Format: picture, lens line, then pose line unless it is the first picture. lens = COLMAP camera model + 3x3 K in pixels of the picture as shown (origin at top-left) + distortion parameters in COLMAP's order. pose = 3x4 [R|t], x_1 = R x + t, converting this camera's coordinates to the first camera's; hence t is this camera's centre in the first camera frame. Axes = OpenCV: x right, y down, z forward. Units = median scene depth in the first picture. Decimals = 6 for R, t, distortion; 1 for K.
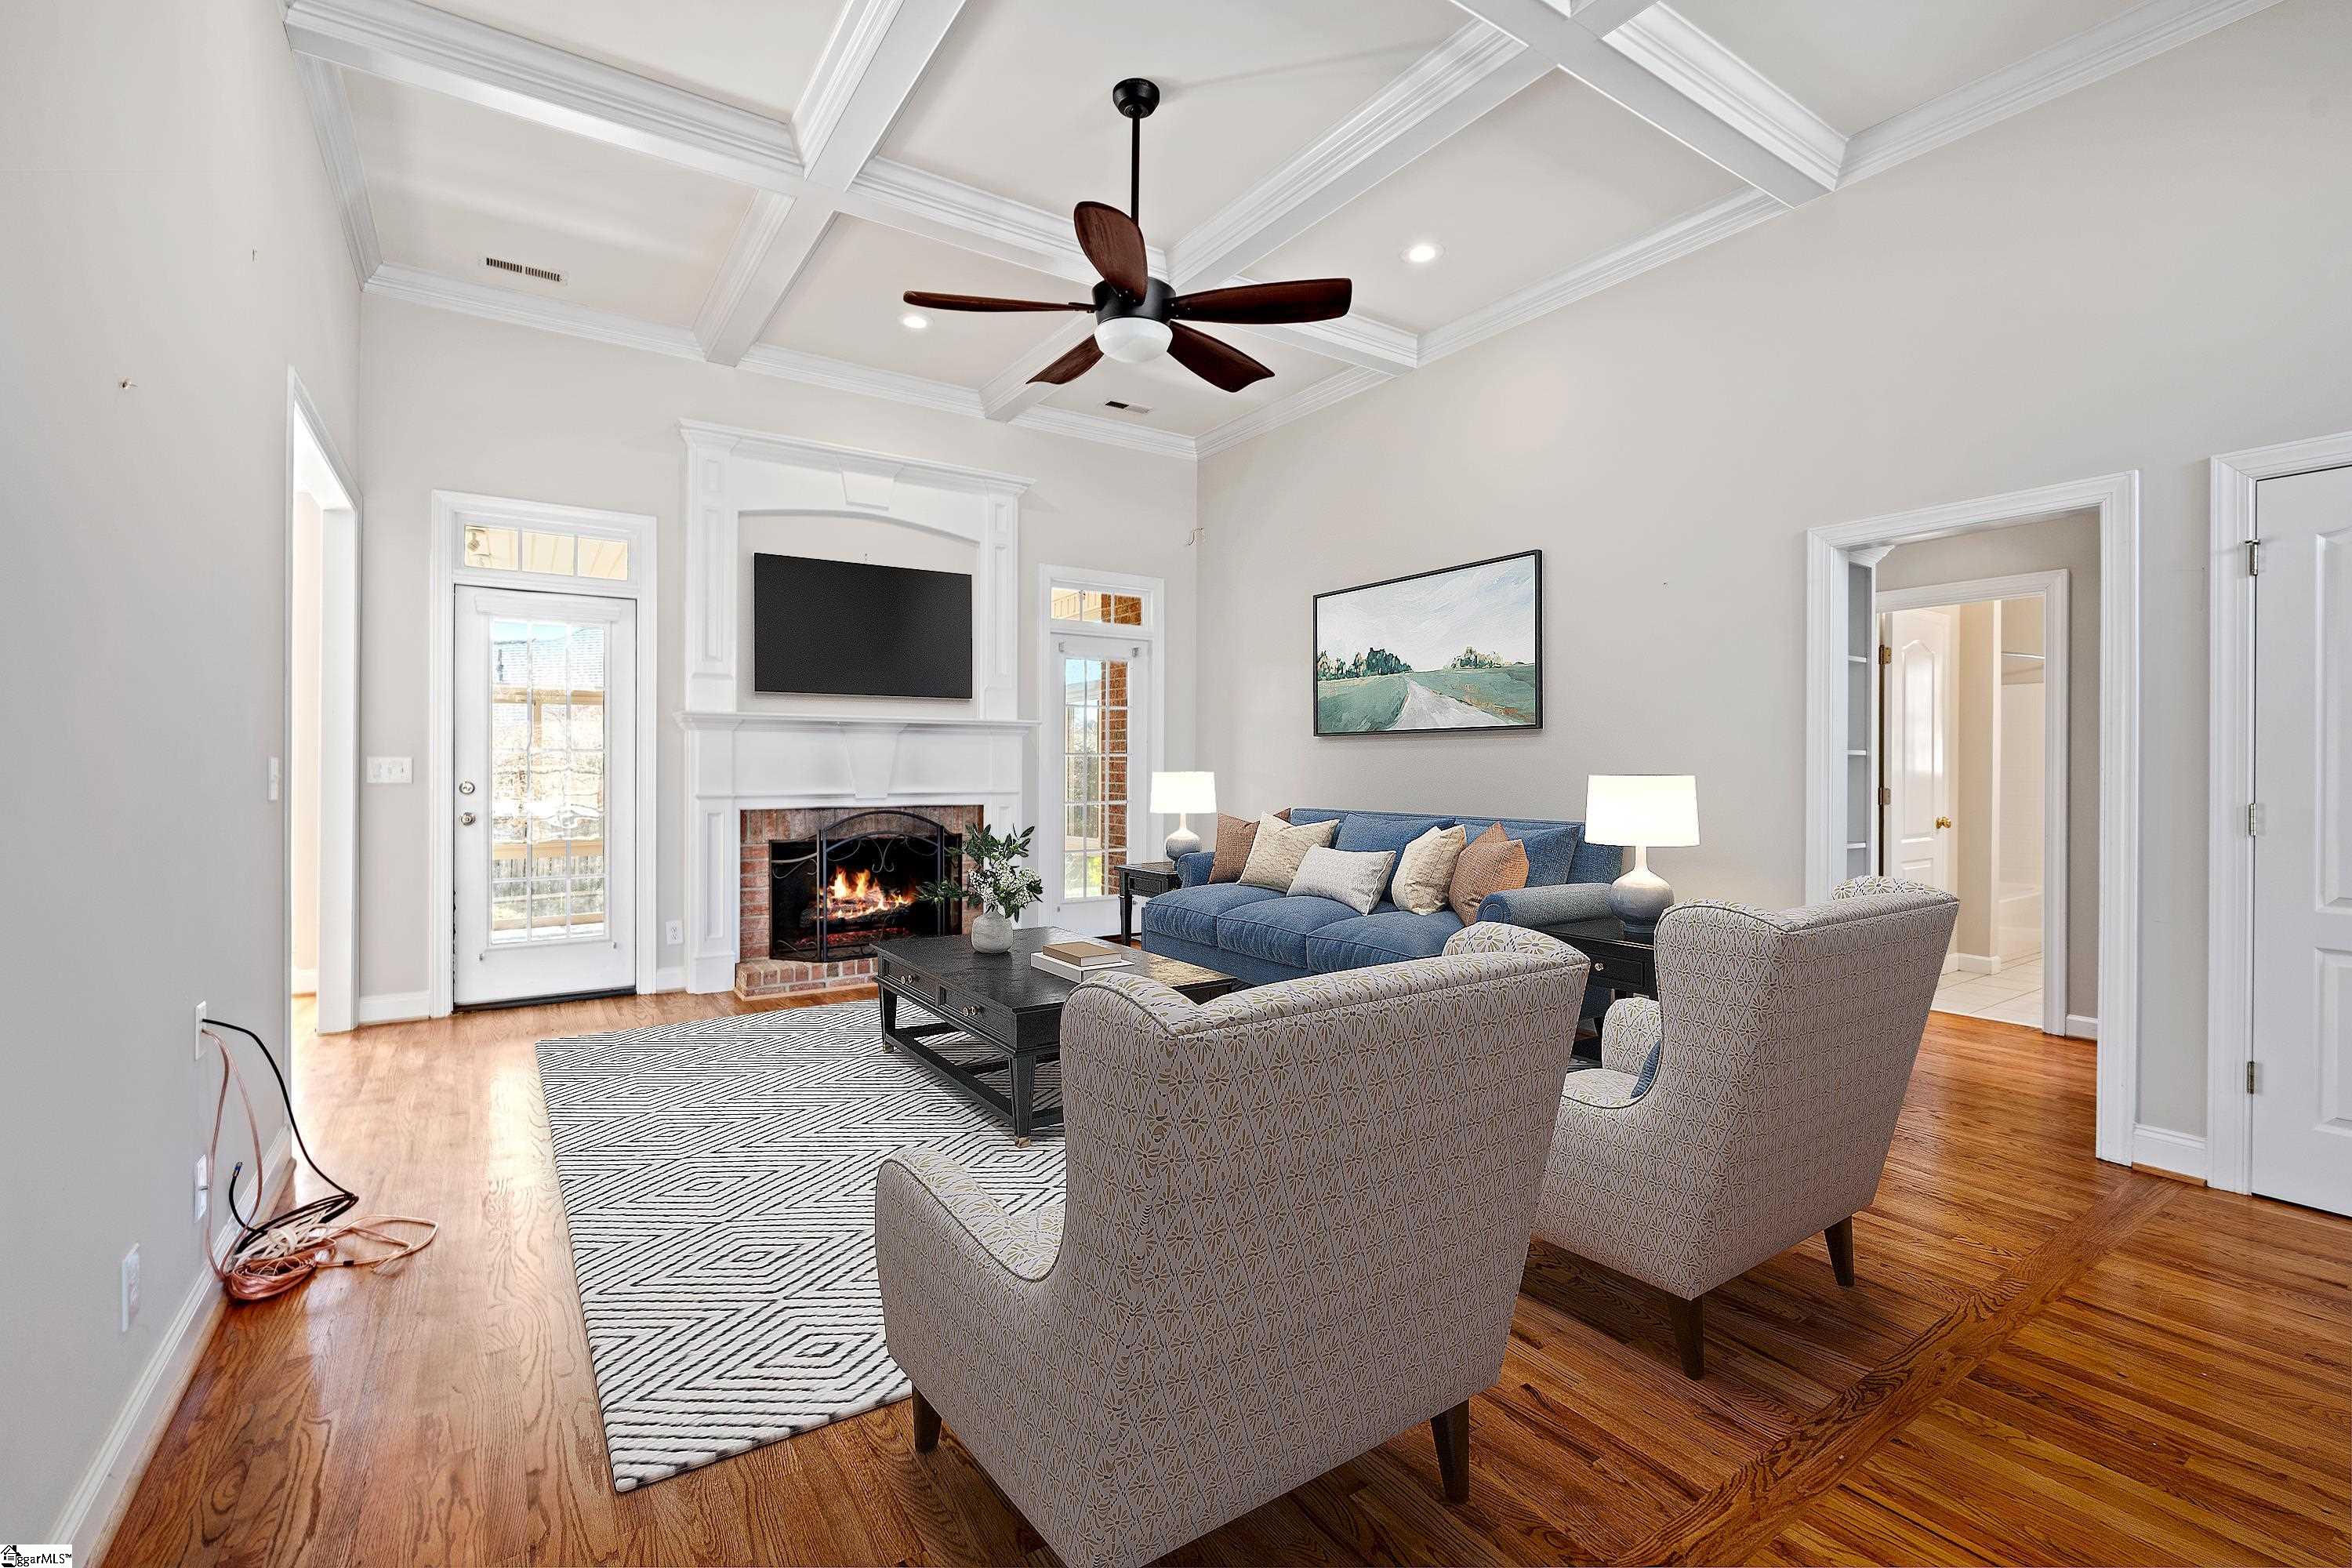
lens RADIAL K [[1023.5, 0, 1154.6], [0, 1023.5, 787.4], [0, 0, 1]] dist [-0.013279, 0.000607]
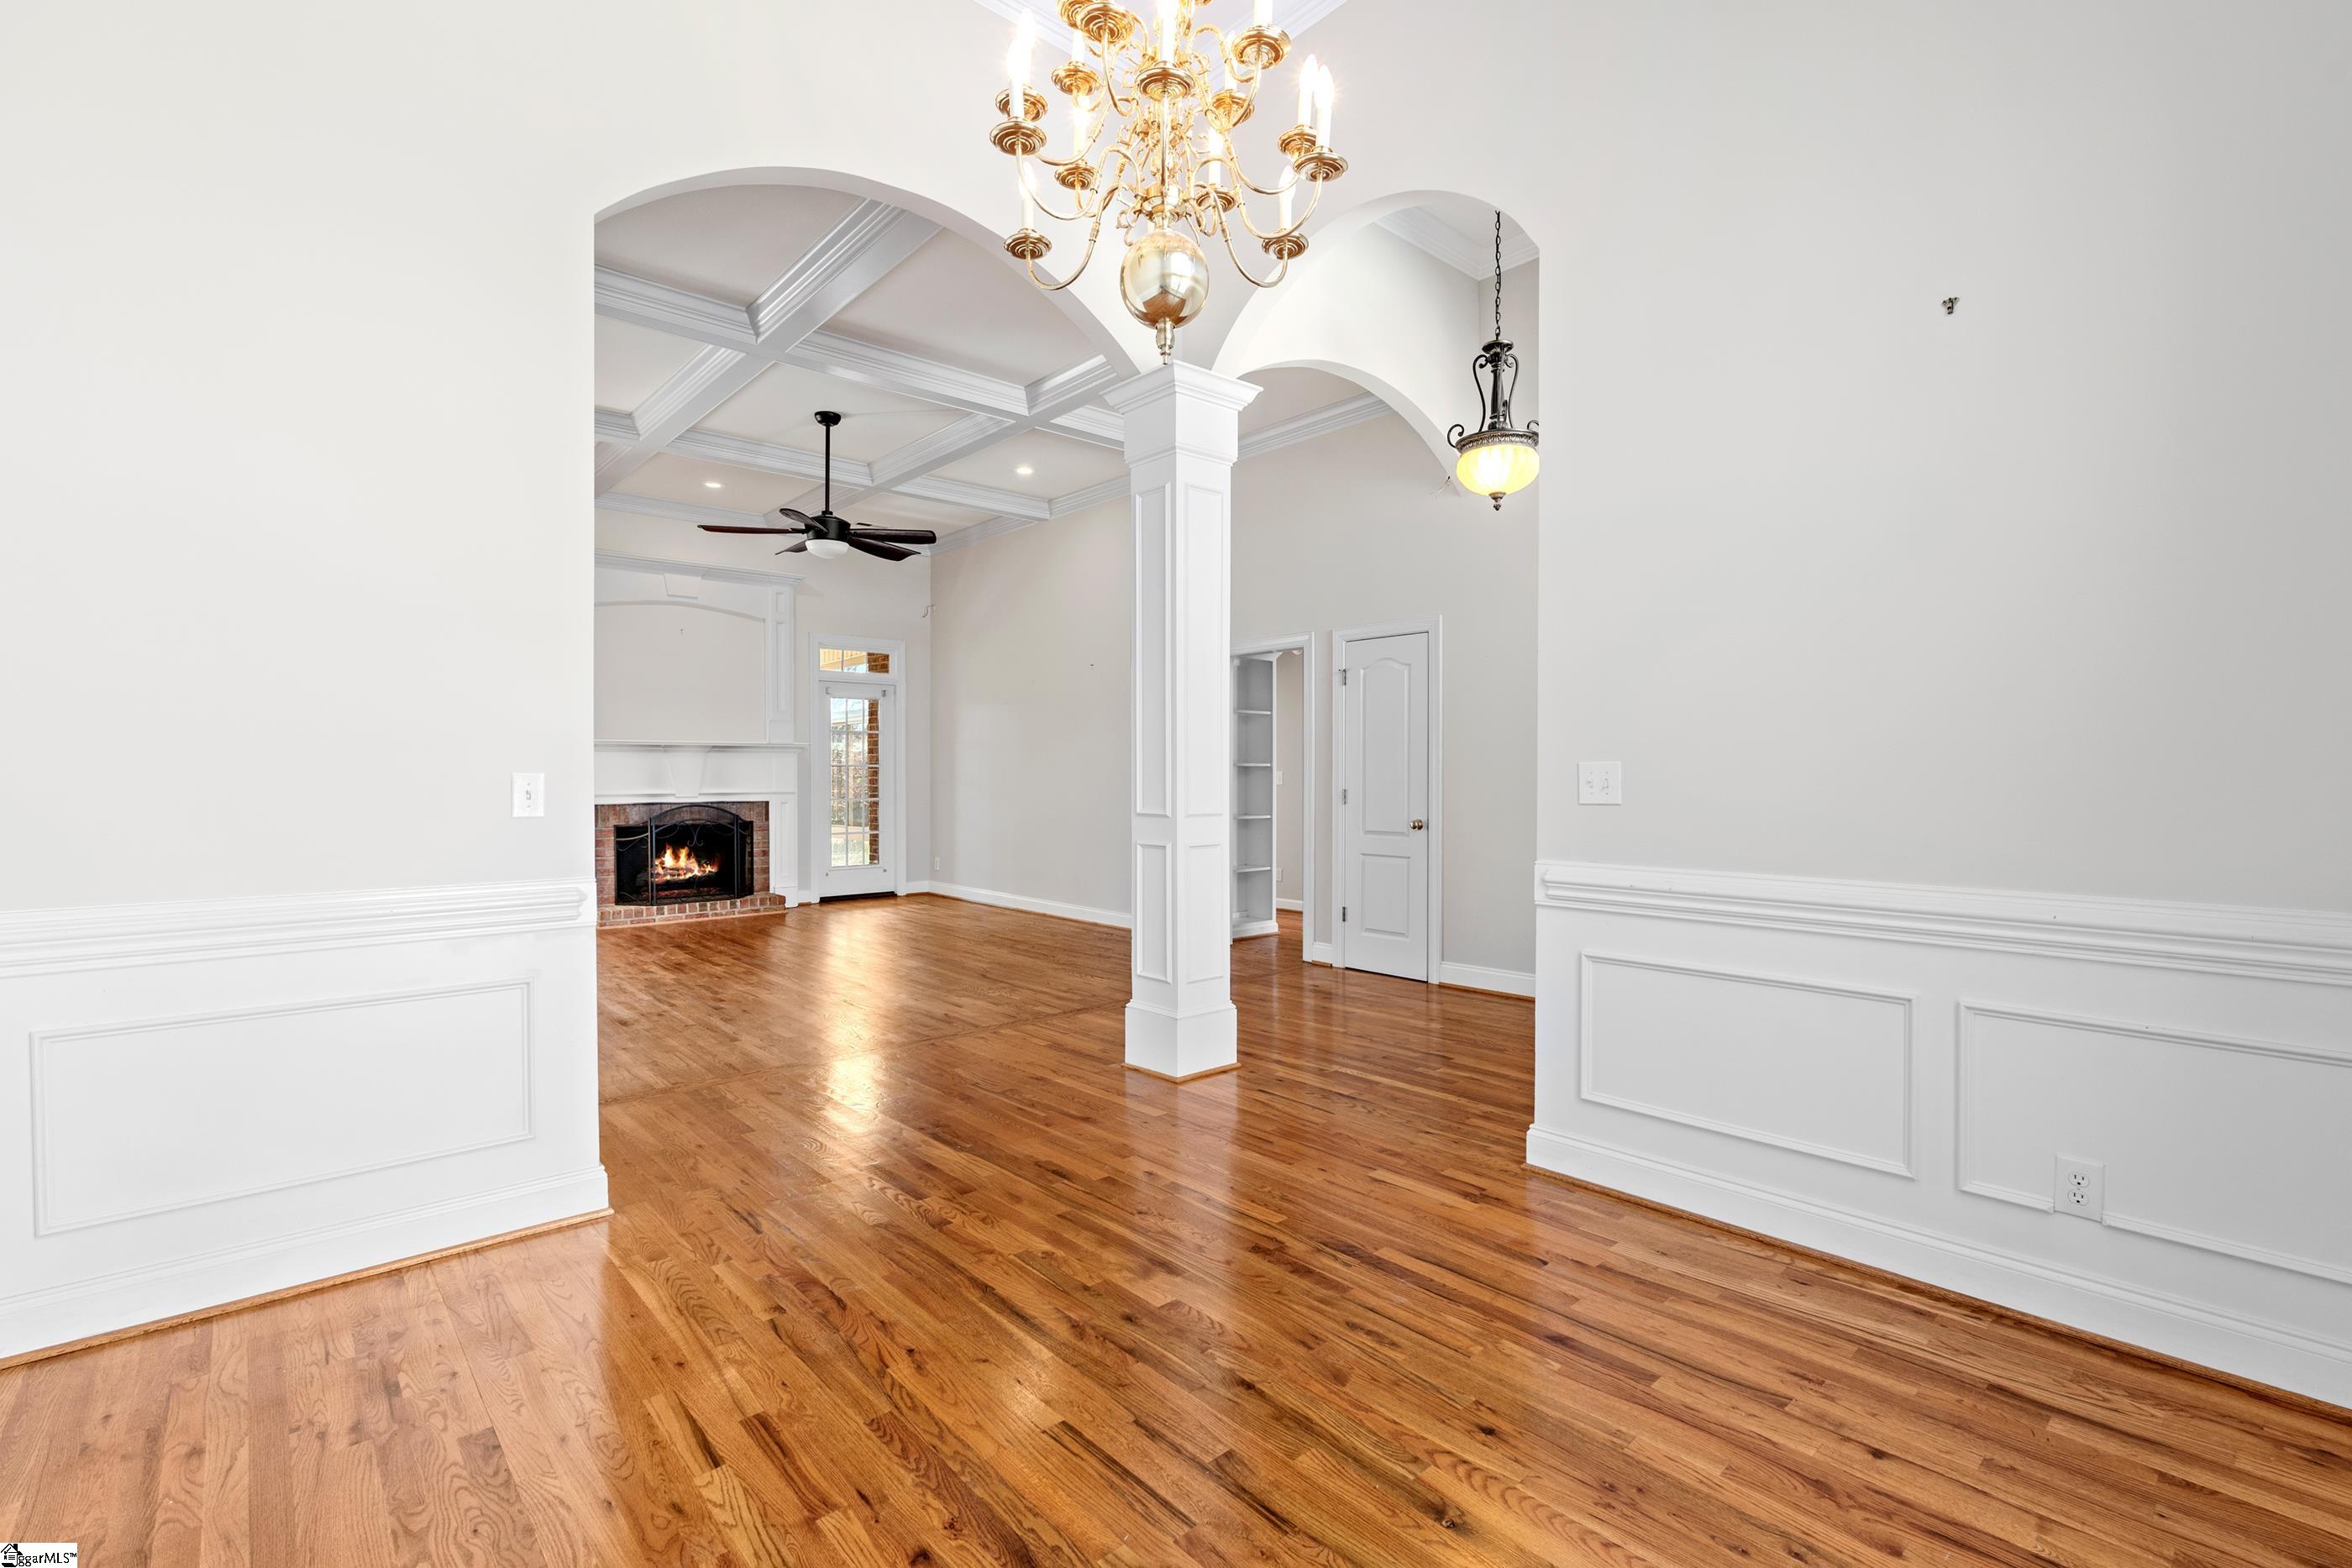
lens RADIAL K [[1023.4, 0, 1165.2], [0, 1023.4, 796.8], [0, 0, 1]] dist [-0.013279, 0.000607]
pose [[0.988062, -0.008525, 0.153822, 0.184612], [0.007537, 0.999947, 0.007006, 0.005916], [-0.153873, -0.005763, 0.988074, -0.581596]]
